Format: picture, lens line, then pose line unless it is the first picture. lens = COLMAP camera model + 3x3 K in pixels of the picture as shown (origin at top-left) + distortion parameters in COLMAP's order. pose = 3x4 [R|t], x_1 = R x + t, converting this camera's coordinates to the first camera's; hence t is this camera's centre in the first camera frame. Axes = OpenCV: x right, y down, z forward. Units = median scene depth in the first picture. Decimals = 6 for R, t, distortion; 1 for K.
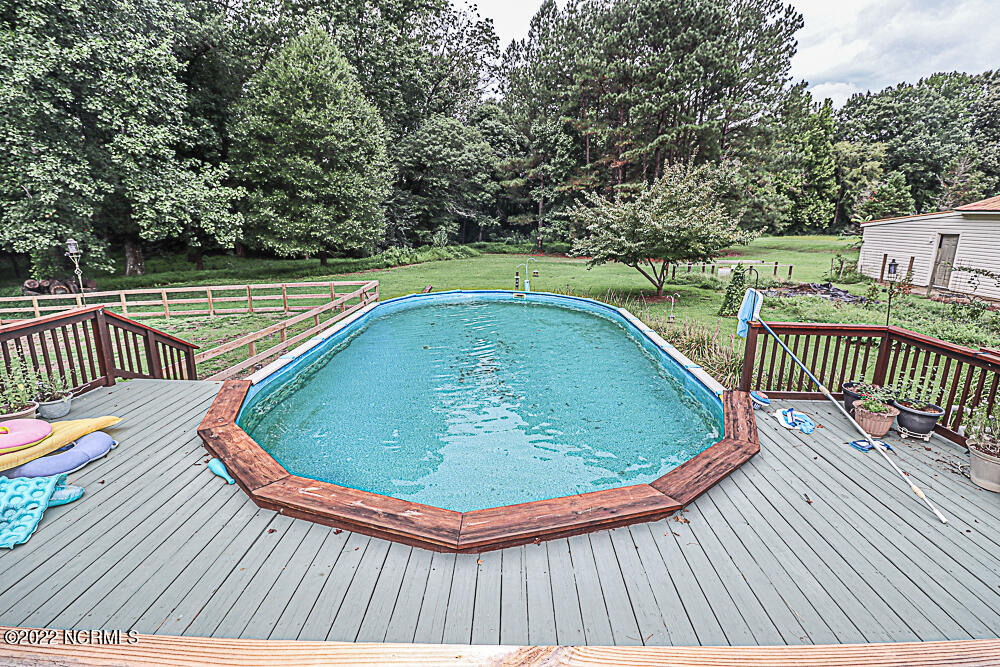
lens RADIAL K [[467.0, 0, 515.0], [0, 467.0, 321.6], [0, 0, 1]] dist [-0.002124, -0.010736]
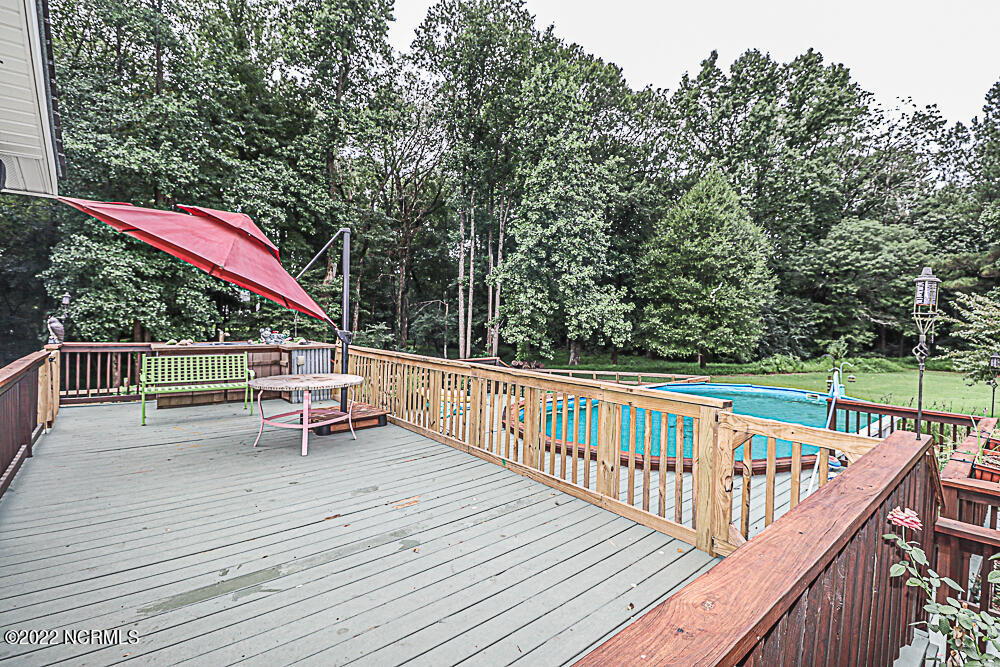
lens RADIAL K [[467.0, 0, 510.3], [0, 467.0, 322.9], [0, 0, 1]] dist [-0.002124, -0.010736]
pose [[0.649402, -0.006598, -0.760416, 0.210112], [-0.166566, 0.974445, -0.150704, 0.031294], [0.741979, 0.224527, 0.631708, -0.107179]]
